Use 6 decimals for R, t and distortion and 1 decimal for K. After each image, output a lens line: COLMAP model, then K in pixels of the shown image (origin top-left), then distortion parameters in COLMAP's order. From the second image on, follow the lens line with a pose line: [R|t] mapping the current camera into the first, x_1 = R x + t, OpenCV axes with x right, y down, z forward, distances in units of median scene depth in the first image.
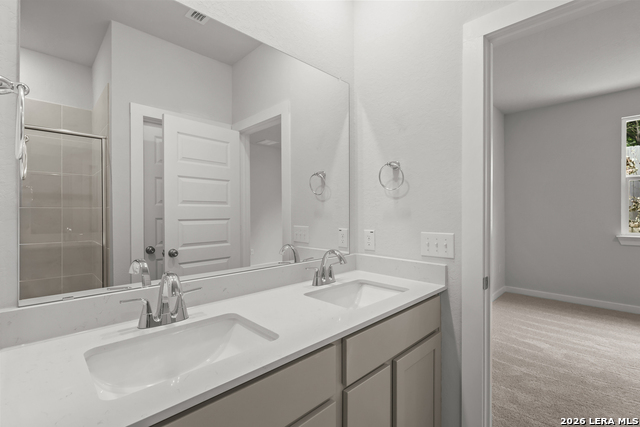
lens RADIAL K [[296.6, 0, 321.7], [0, 296.6, 214.8], [0, 0, 1]] dist [-0.006488, 0.002369]
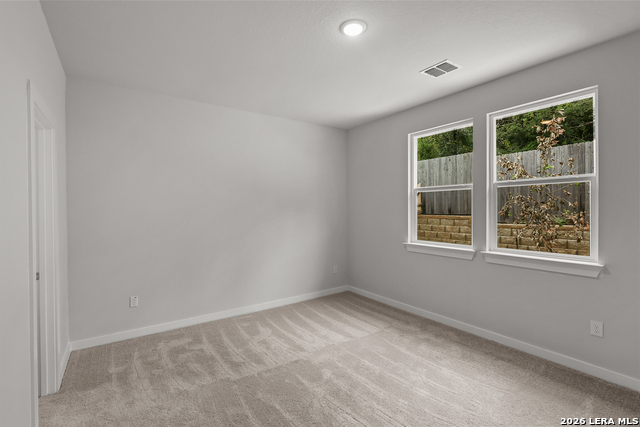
lens RADIAL K [[296.6, 0, 322.3], [0, 296.6, 208.7], [0, 0, 1]] dist [-0.006488, 0.002369]
pose [[0.984674, -0.005947, -0.174306, 1.085713], [0.006545, 0.999975, 0.002856, -0.074885], [0.174284, -0.003953, 0.984687, -0.170225]]
